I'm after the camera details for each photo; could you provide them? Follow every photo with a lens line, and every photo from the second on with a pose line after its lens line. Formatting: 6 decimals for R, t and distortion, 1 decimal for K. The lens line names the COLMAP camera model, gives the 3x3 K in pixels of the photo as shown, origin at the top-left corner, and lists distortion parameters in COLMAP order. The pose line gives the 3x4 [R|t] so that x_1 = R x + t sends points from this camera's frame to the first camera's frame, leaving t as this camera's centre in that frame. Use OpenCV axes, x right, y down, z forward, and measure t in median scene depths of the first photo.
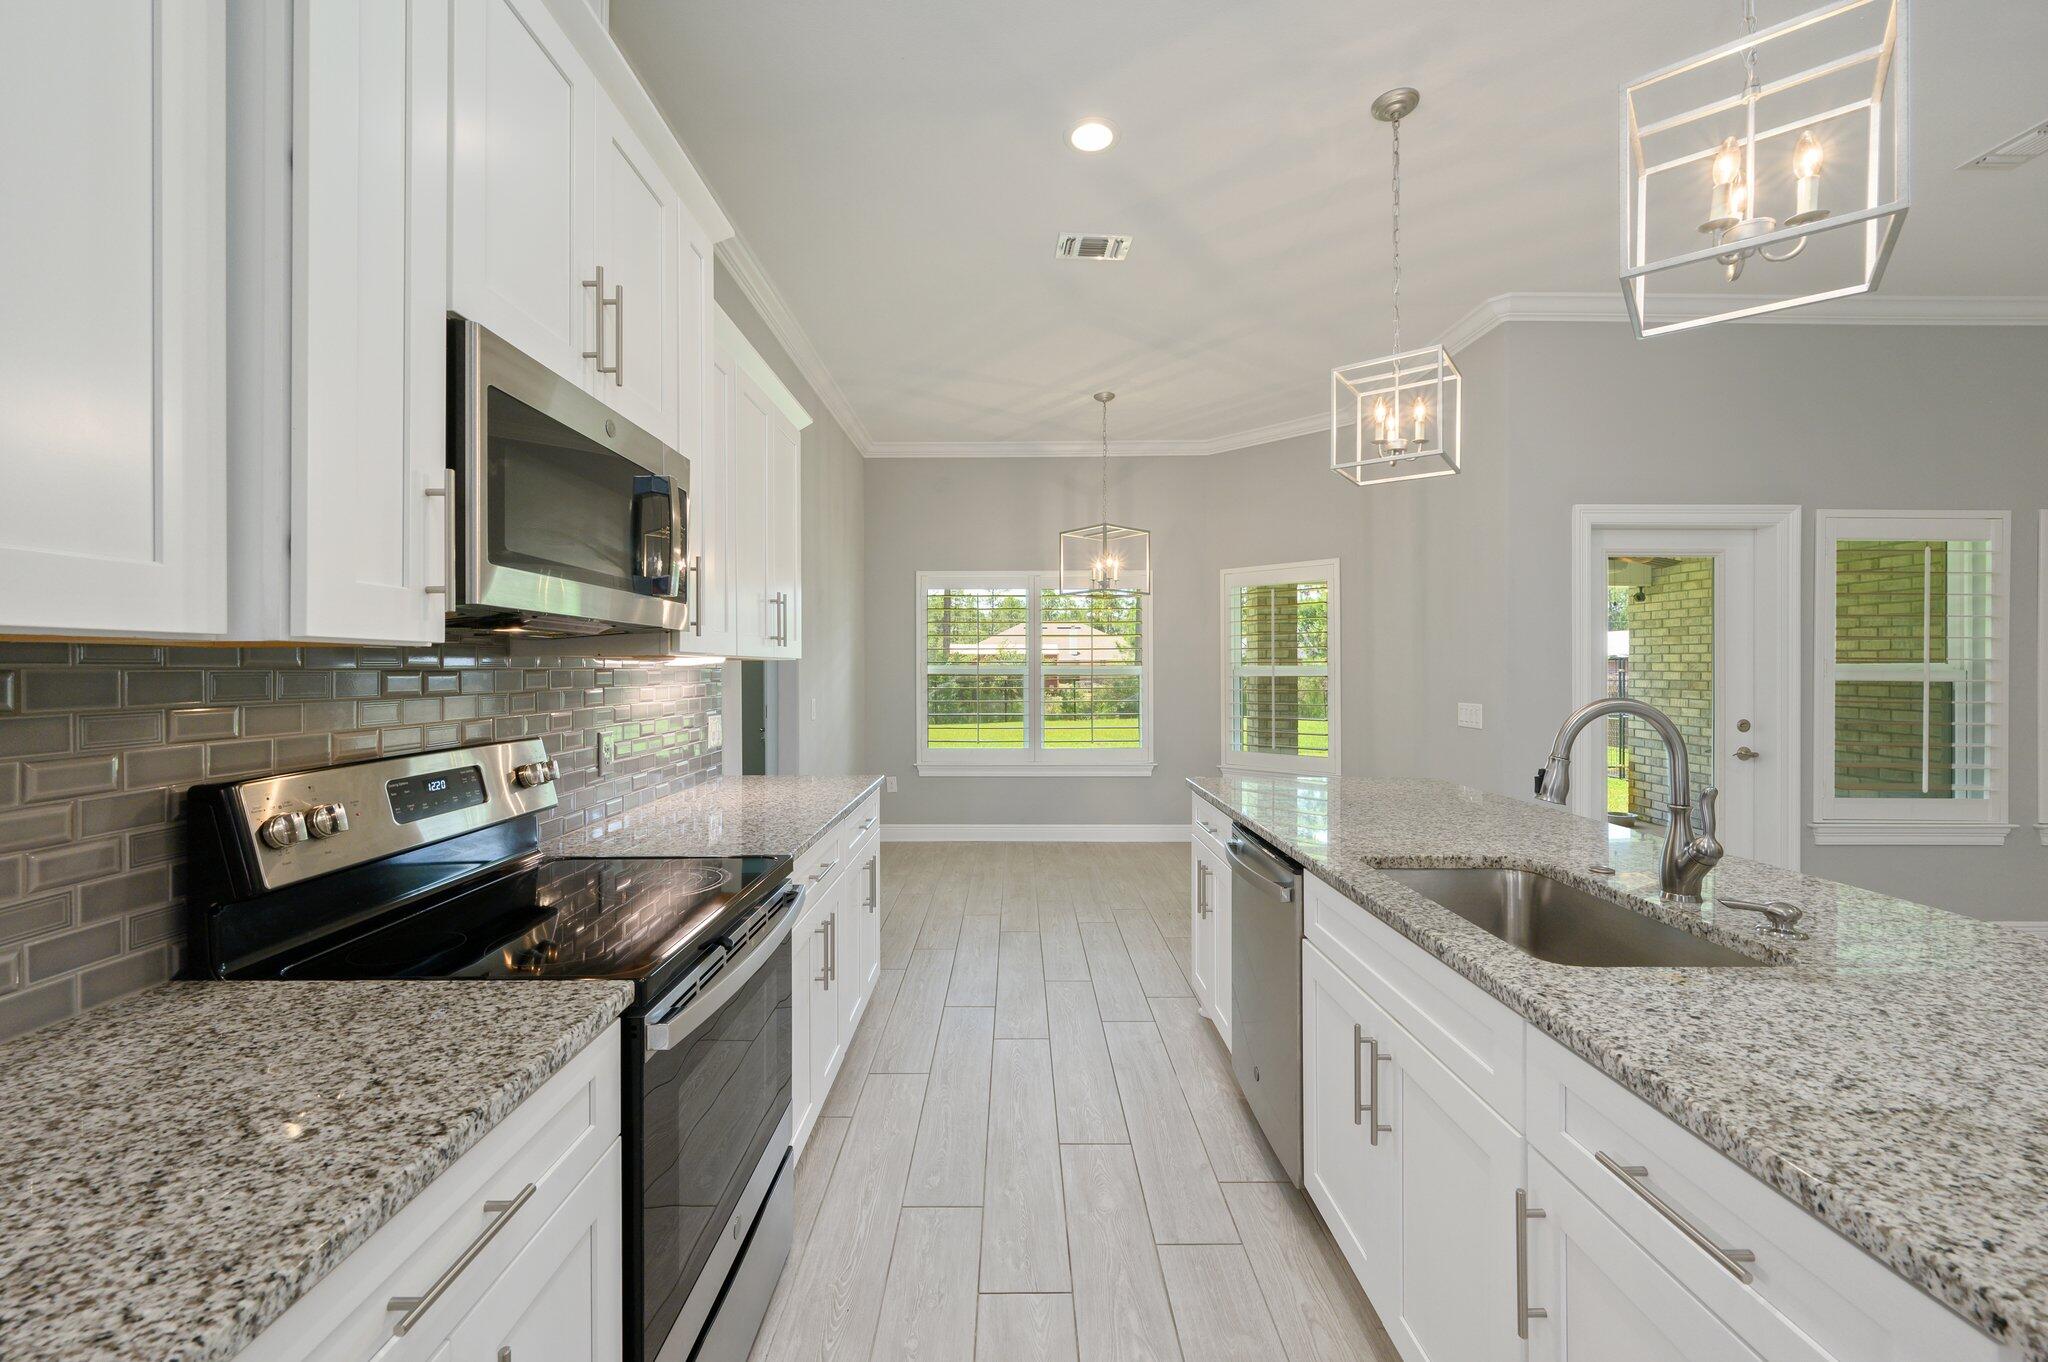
lens RADIAL K [[816.5, 0, 1017.7], [0, 816.5, 670.0], [0, 0, 1]] dist [-0.003070, 0.001937]
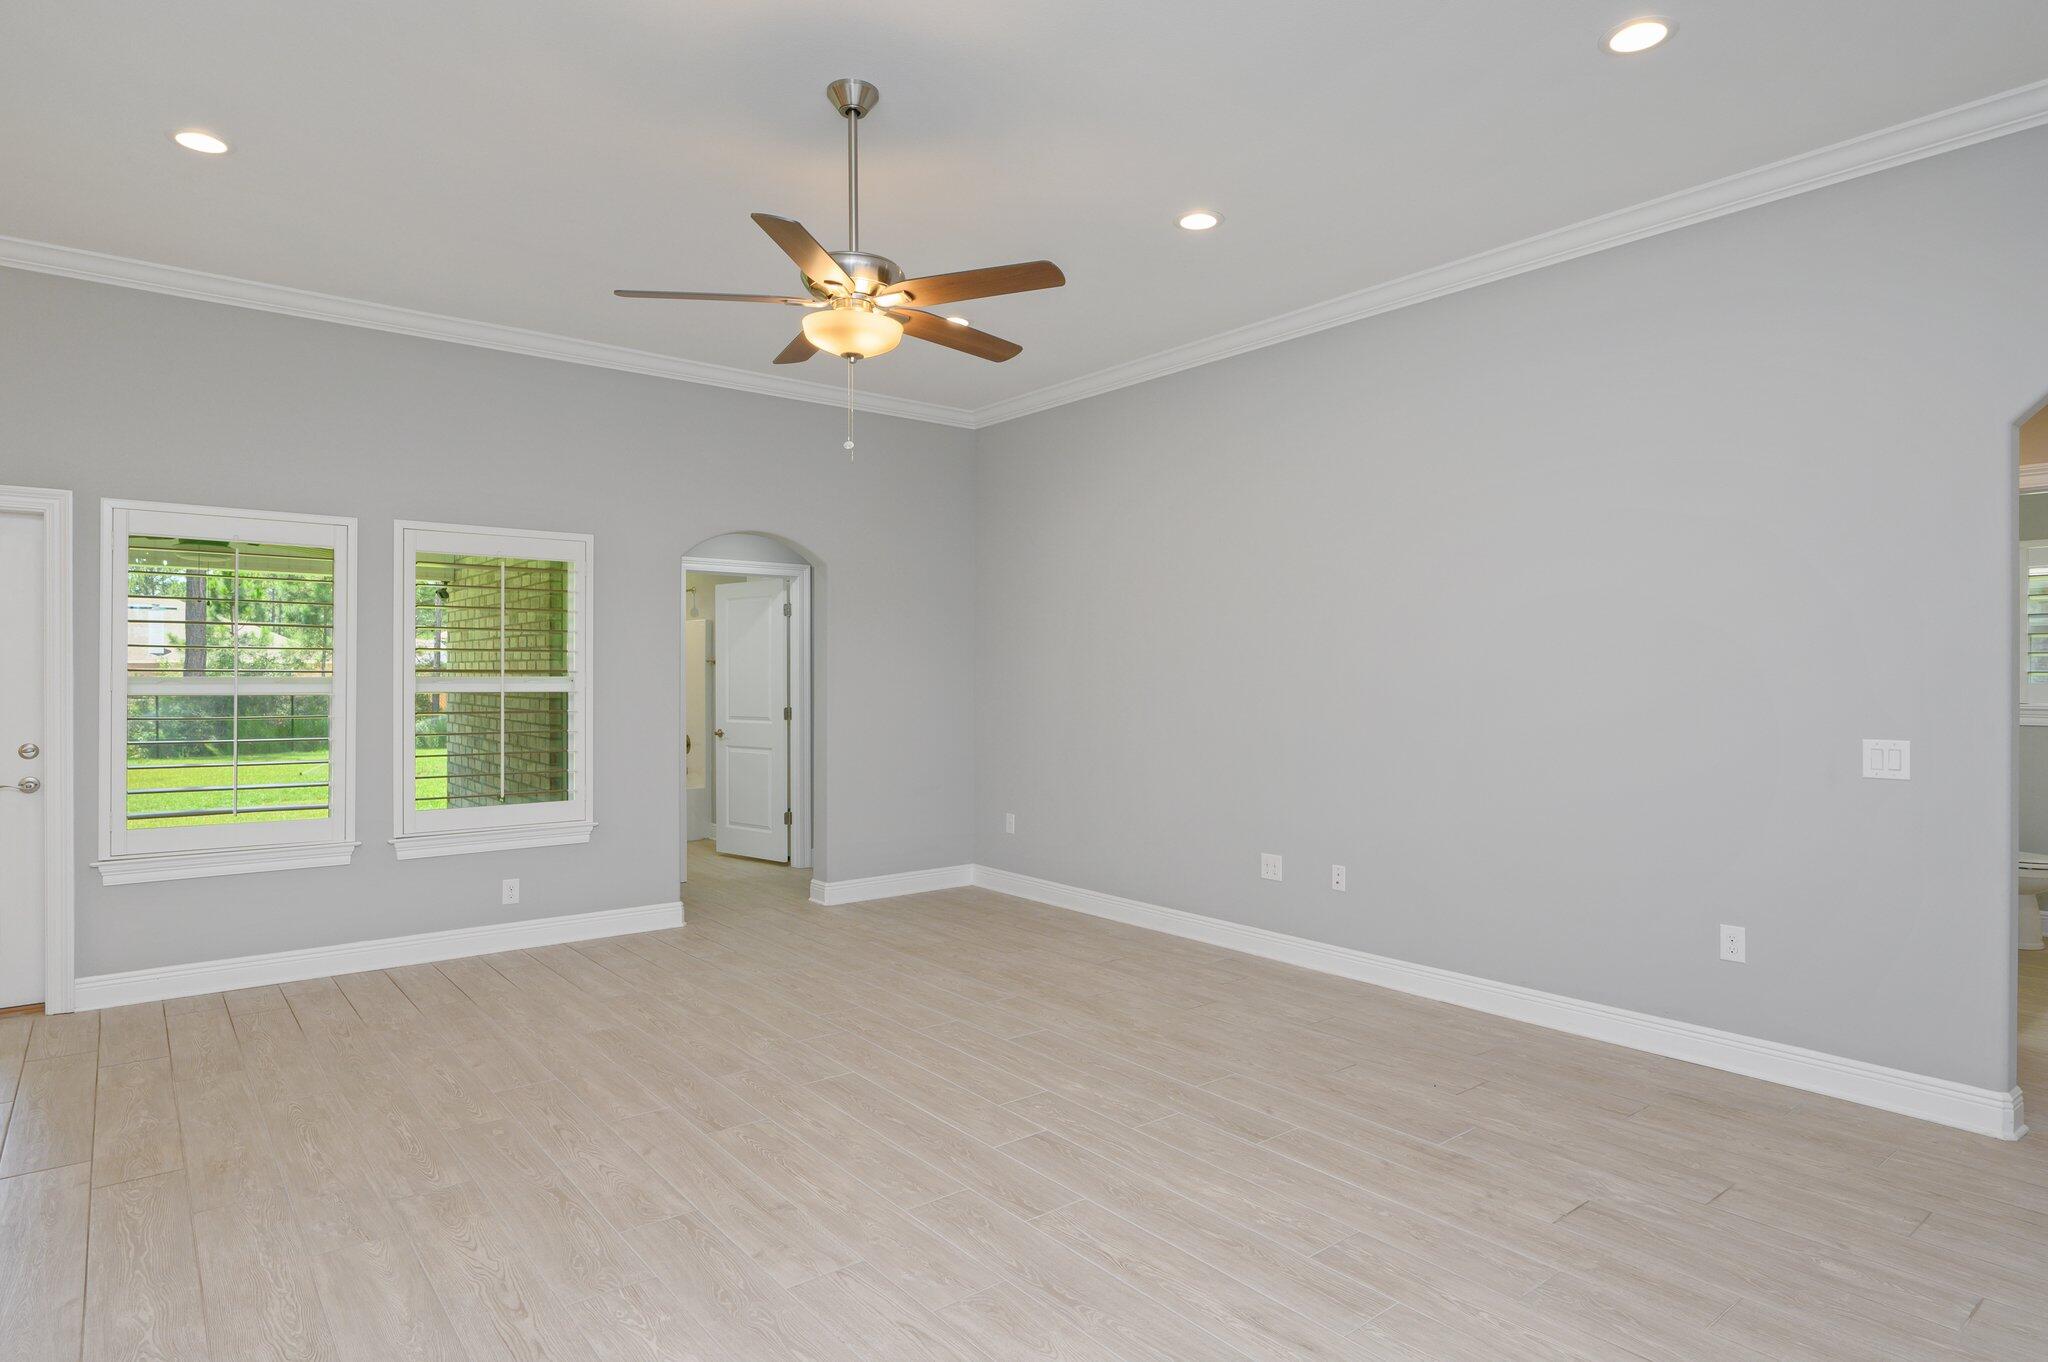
lens RADIAL K [[1146.6, 0, 1015.2], [0, 1146.6, 660.2], [0, 0, 1]] dist [-0.002185, 0.000996]
pose [[0.785517, 0.006972, 0.618801, 1.977569], [0.002956, 0.999883, -0.015018, -0.007005], [-0.618833, 0.013626, 0.785404, -1.113036]]
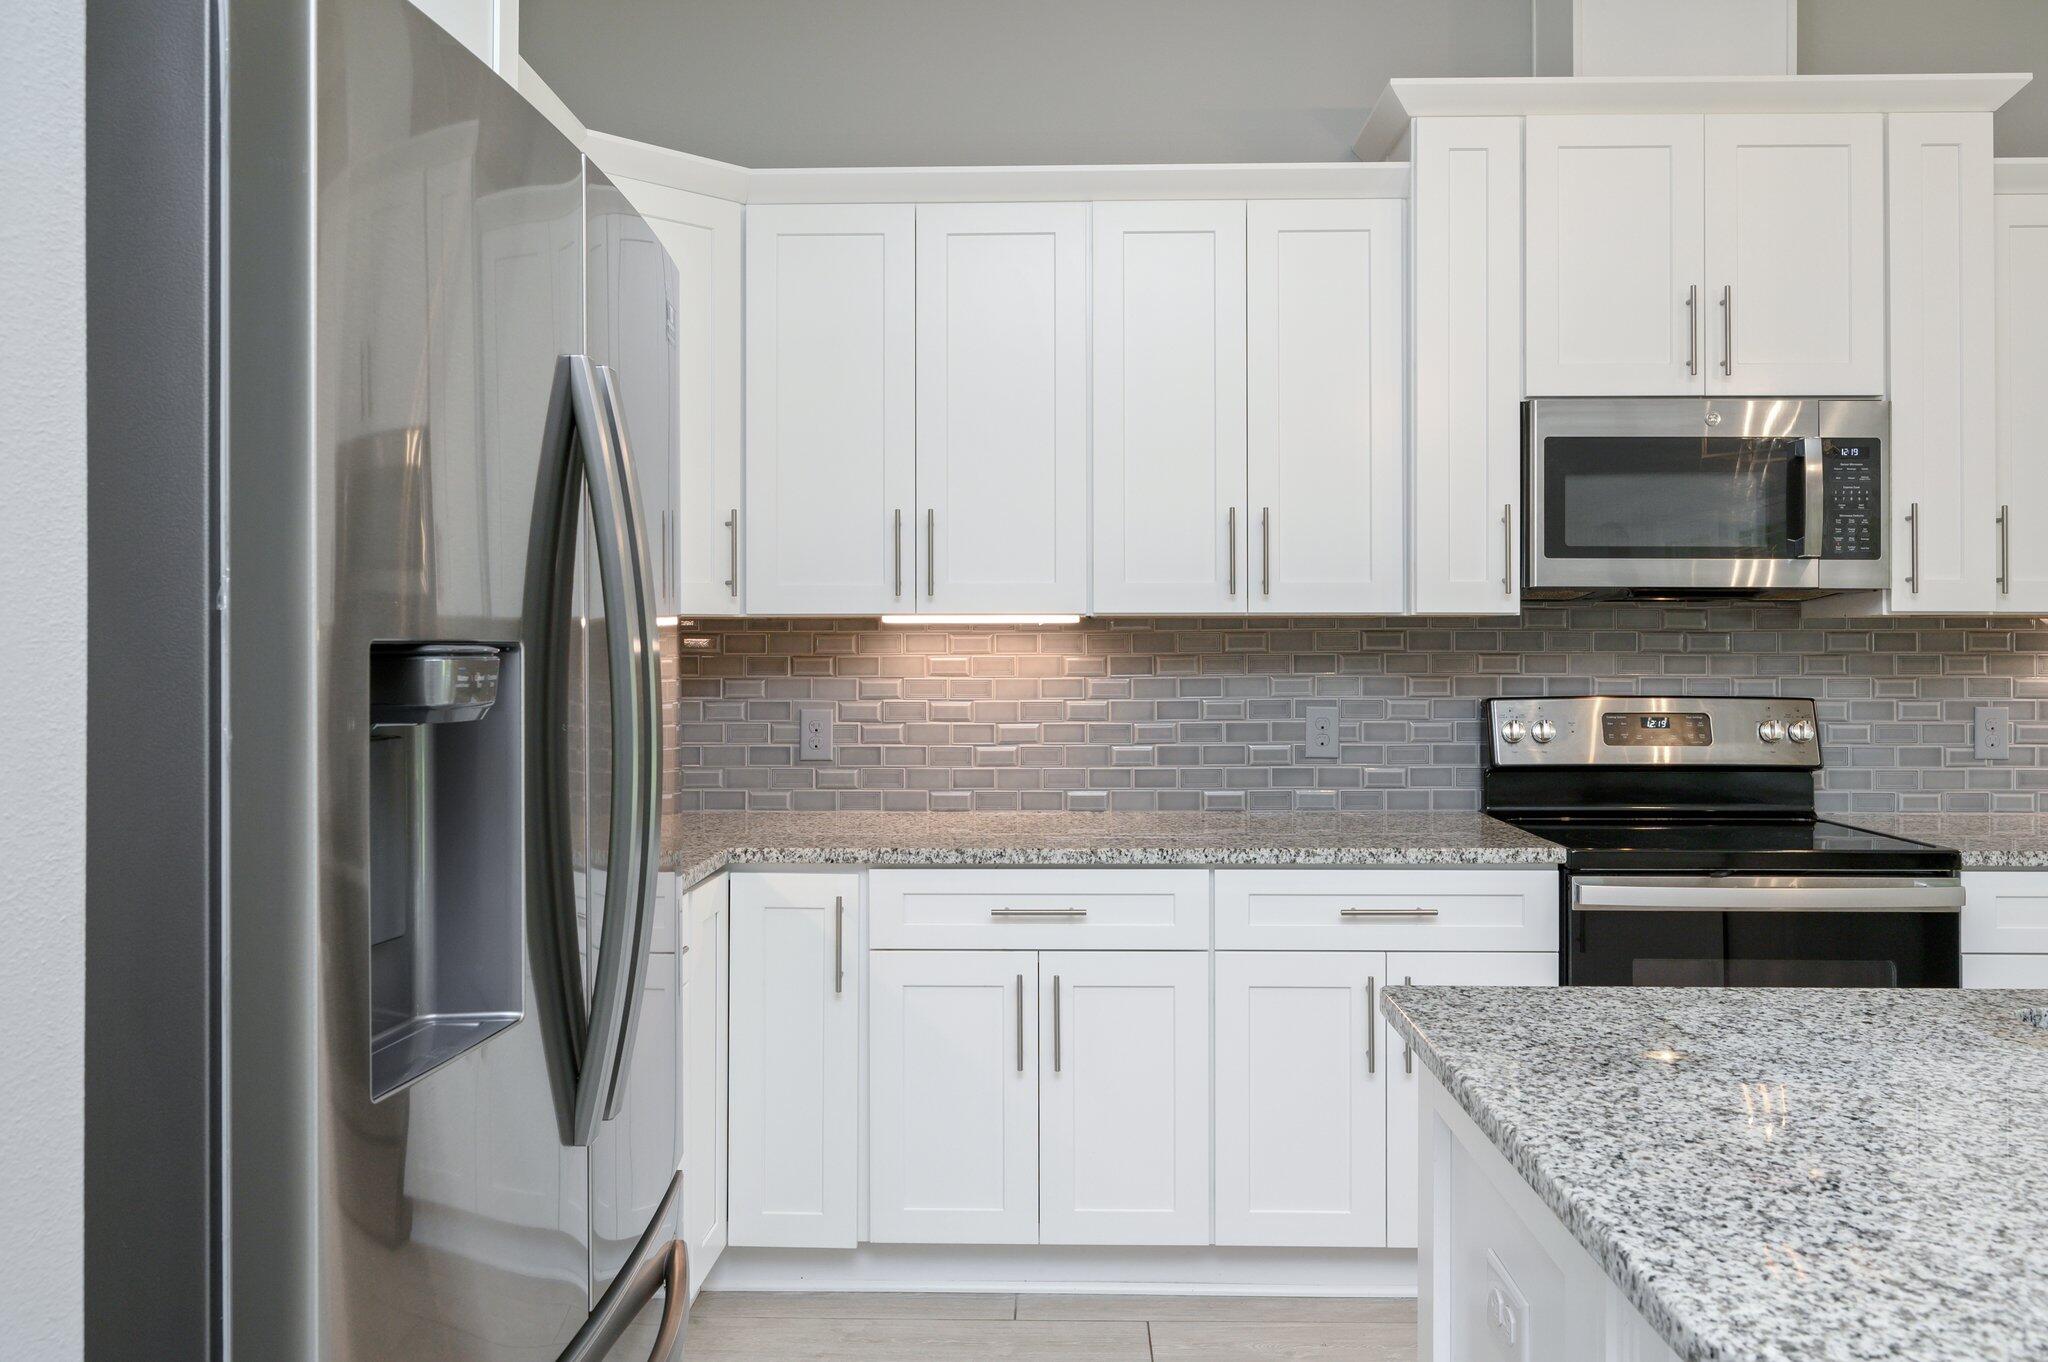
lens RADIAL K [[1528.6, 0, 1020.1], [0, 1528.6, 631.8], [0, 0, 1]] dist [-0.003117, 0.001021]
pose [[-0.030486, -0.004448, -0.999525, 1.294983], [-0.002398, 0.999988, -0.004377, 0.010419], [0.999532, 0.002263, -0.030496, 0.076771]]
